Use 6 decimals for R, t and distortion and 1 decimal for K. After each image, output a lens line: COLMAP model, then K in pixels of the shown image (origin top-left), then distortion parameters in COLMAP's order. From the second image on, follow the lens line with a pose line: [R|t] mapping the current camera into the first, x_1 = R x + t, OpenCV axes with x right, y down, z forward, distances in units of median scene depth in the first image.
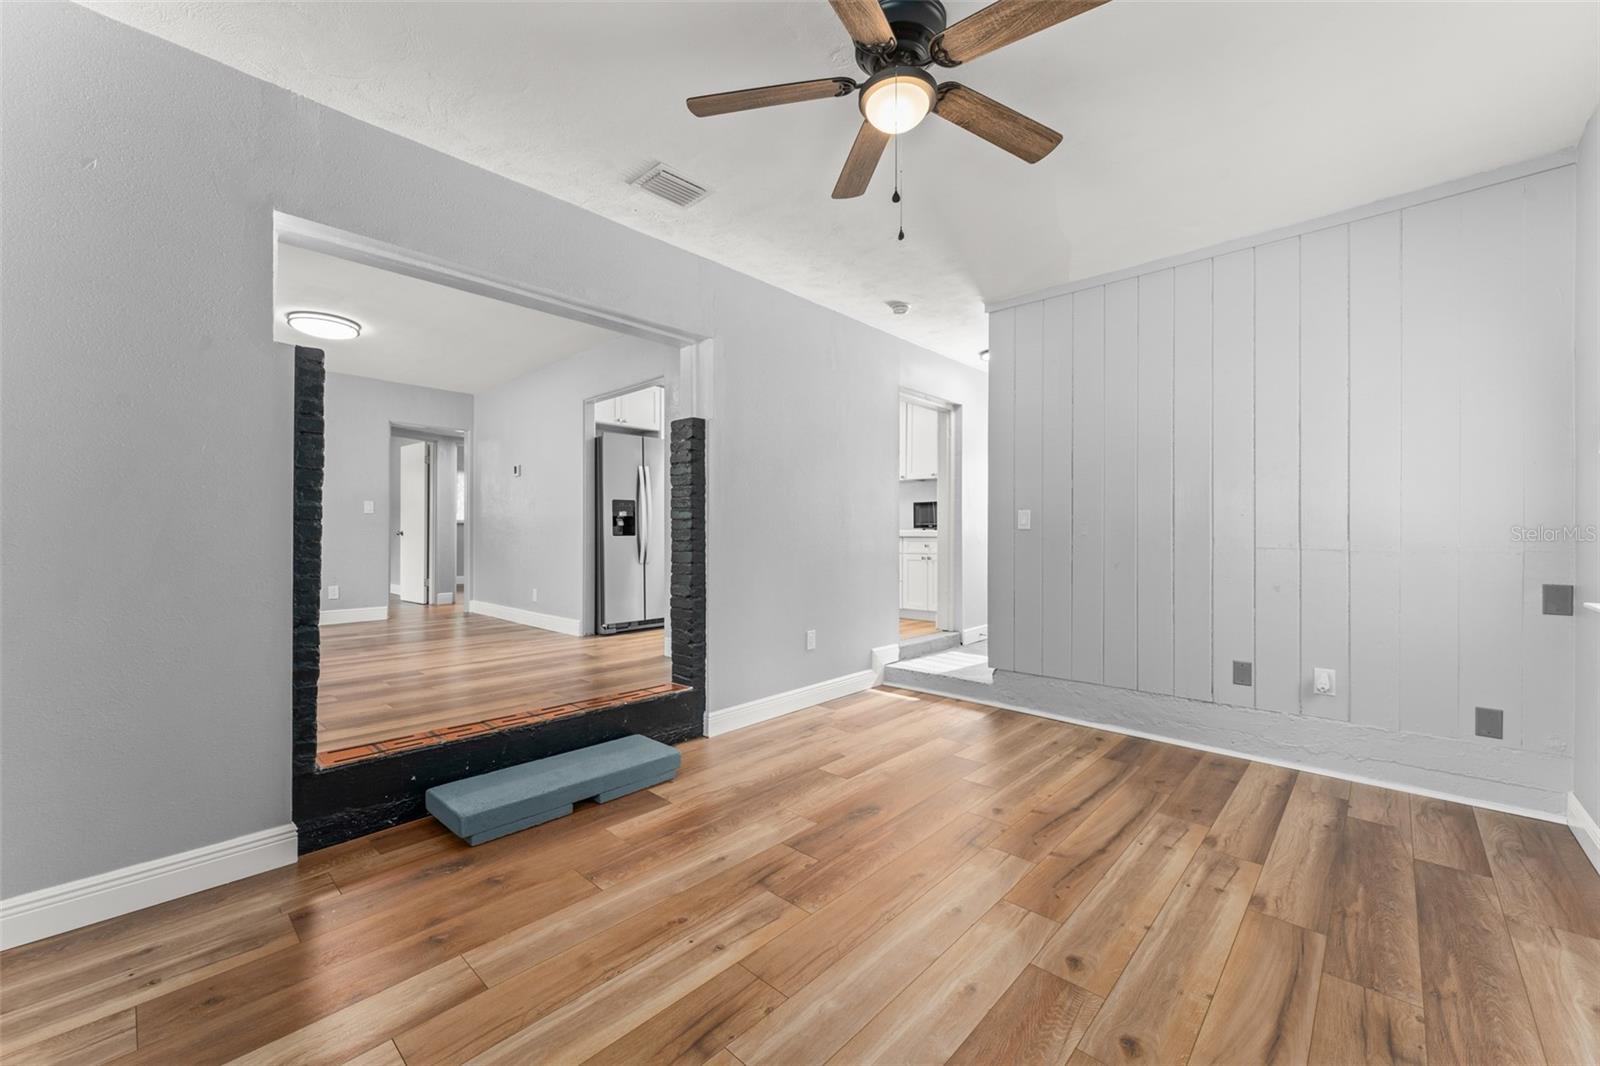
lens RADIAL K [[630.7, 0, 790.1], [0, 630.7, 523.5], [0, 0, 1]] dist [-0.000683, -0.000159]
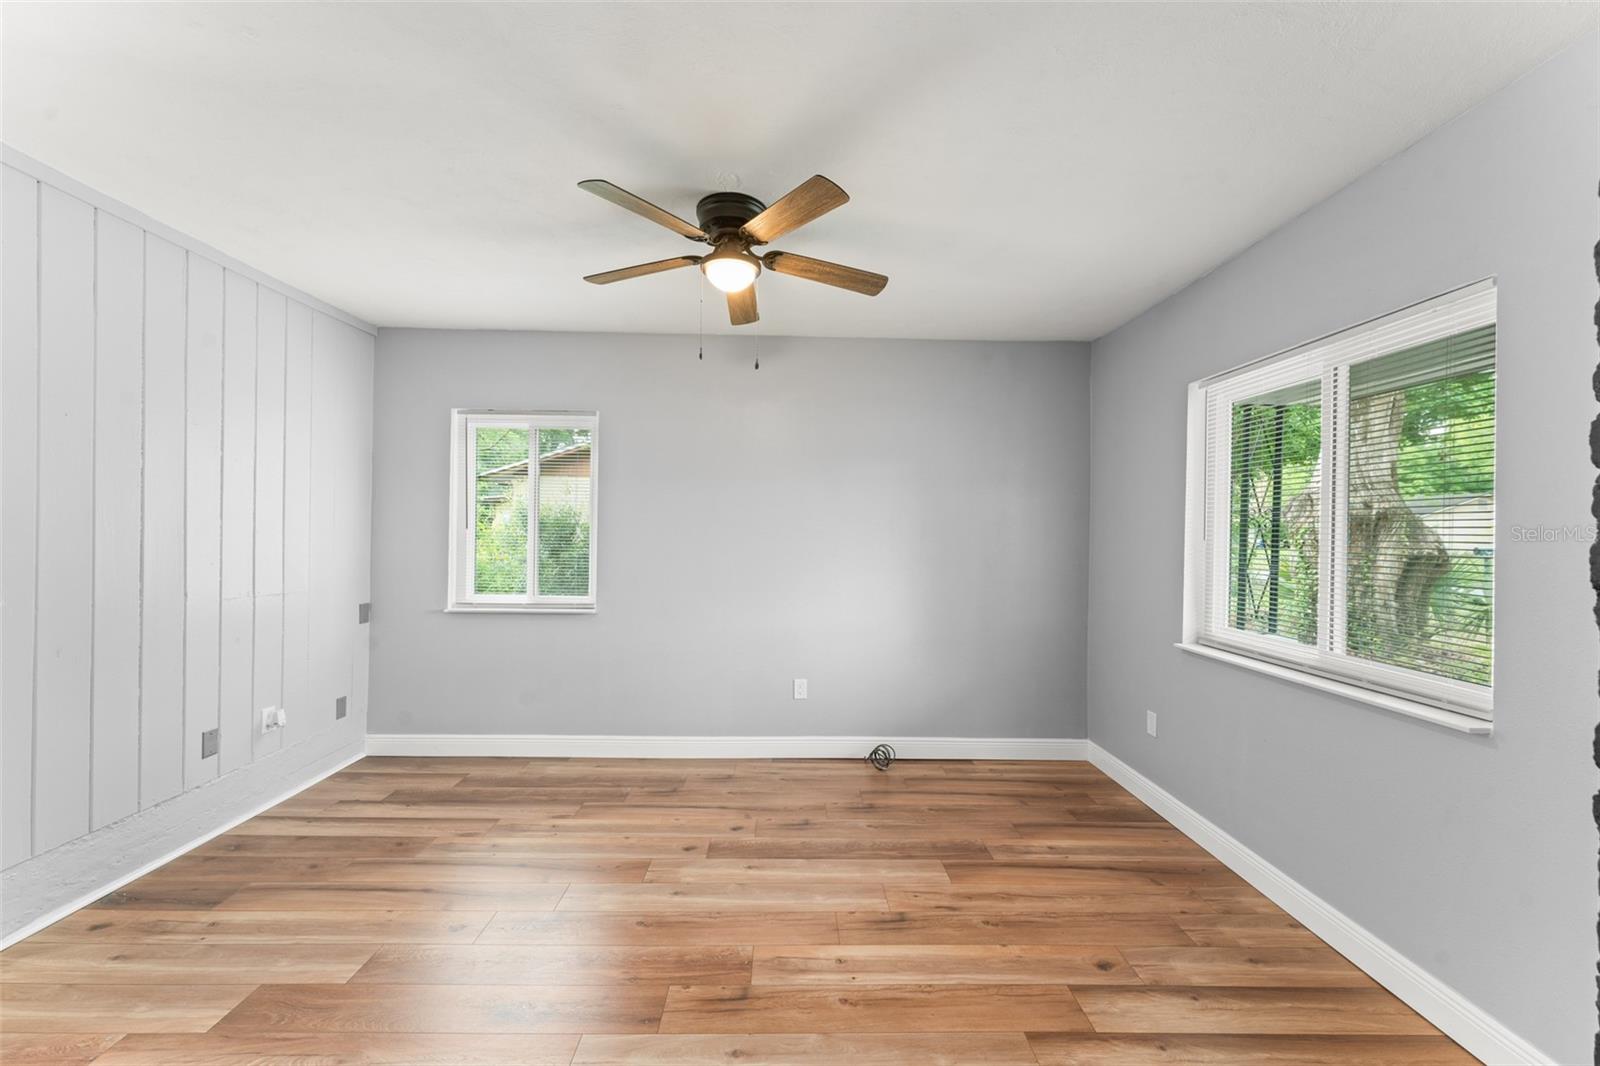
lens RADIAL K [[625.2, 0, 800.0], [0, 625.2, 533.0], [0, 0, 1]] dist [-0.000185, 0.000029]
pose [[-0.703265, -0.013964, 0.710790, -0.775686], [-0.025759, 0.999651, -0.005847, -0.118074], [-0.710461, -0.022421, -0.703380, 1.655863]]
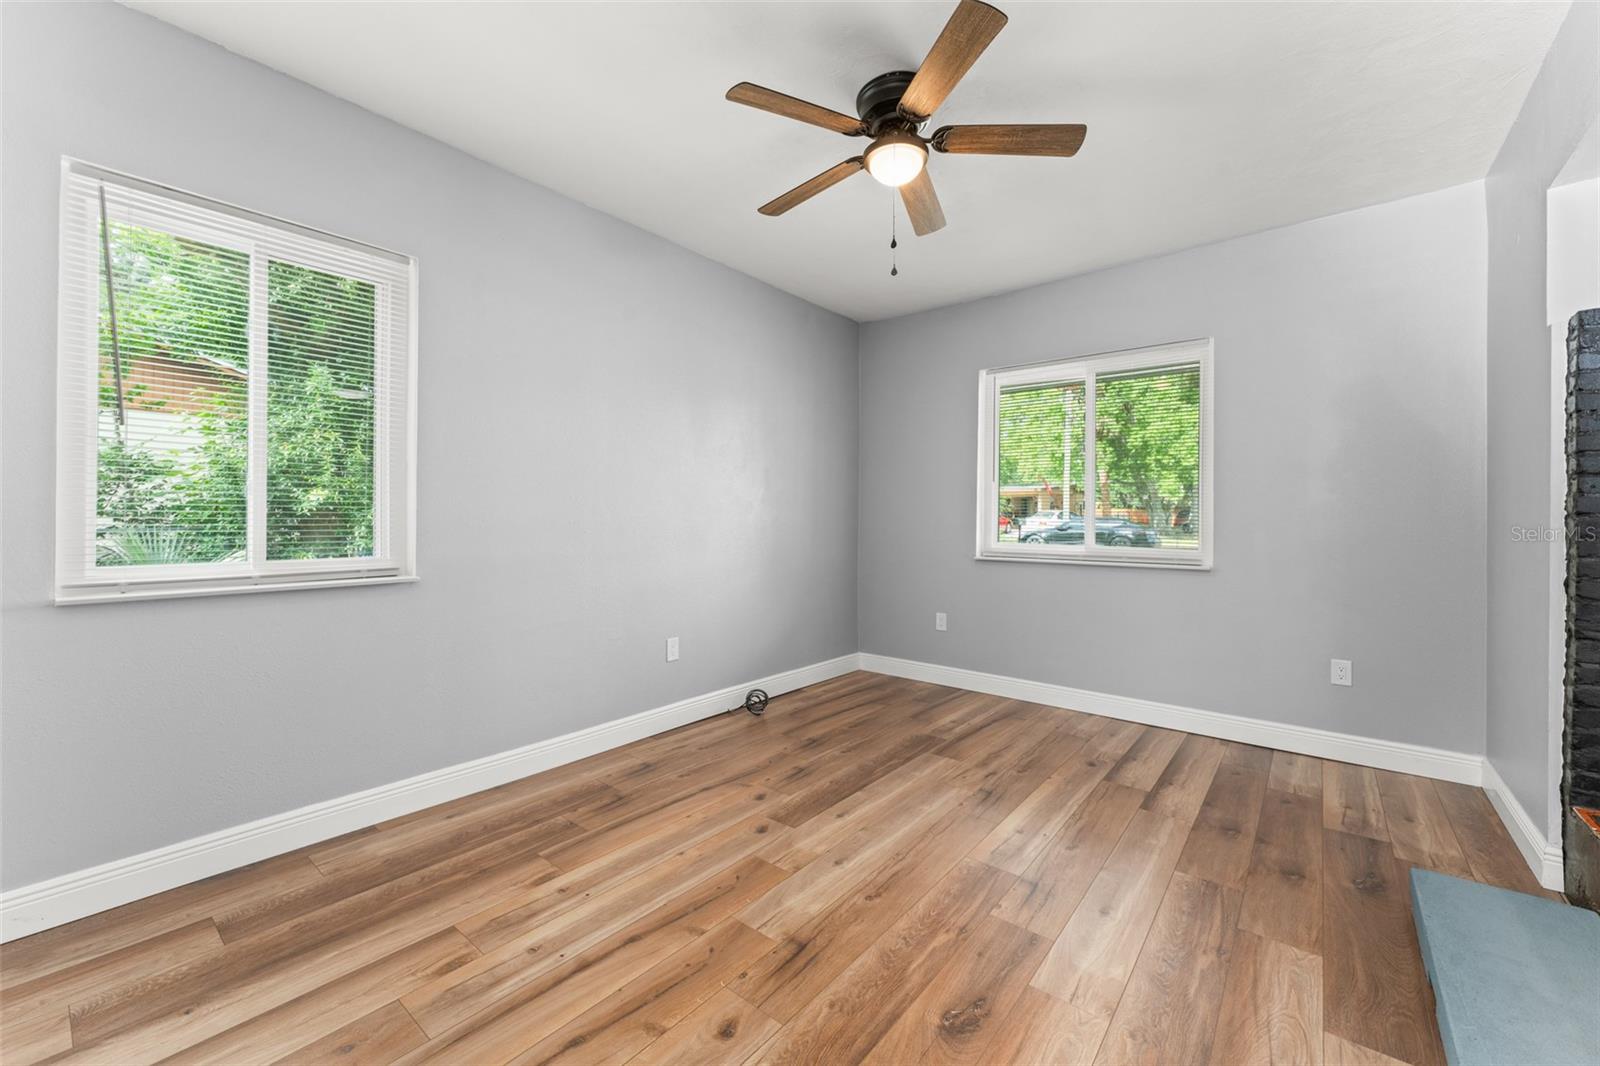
lens RADIAL K [[630.7, 0, 790.1], [0, 630.7, 523.5], [0, 0, 1]] dist [-0.000683, -0.000159]
pose [[-0.997954, -0.010086, -0.063140, 0.404733], [-0.009643, 0.999927, -0.007322, 0.026674], [0.063209, -0.006698, -0.997978, 2.001844]]
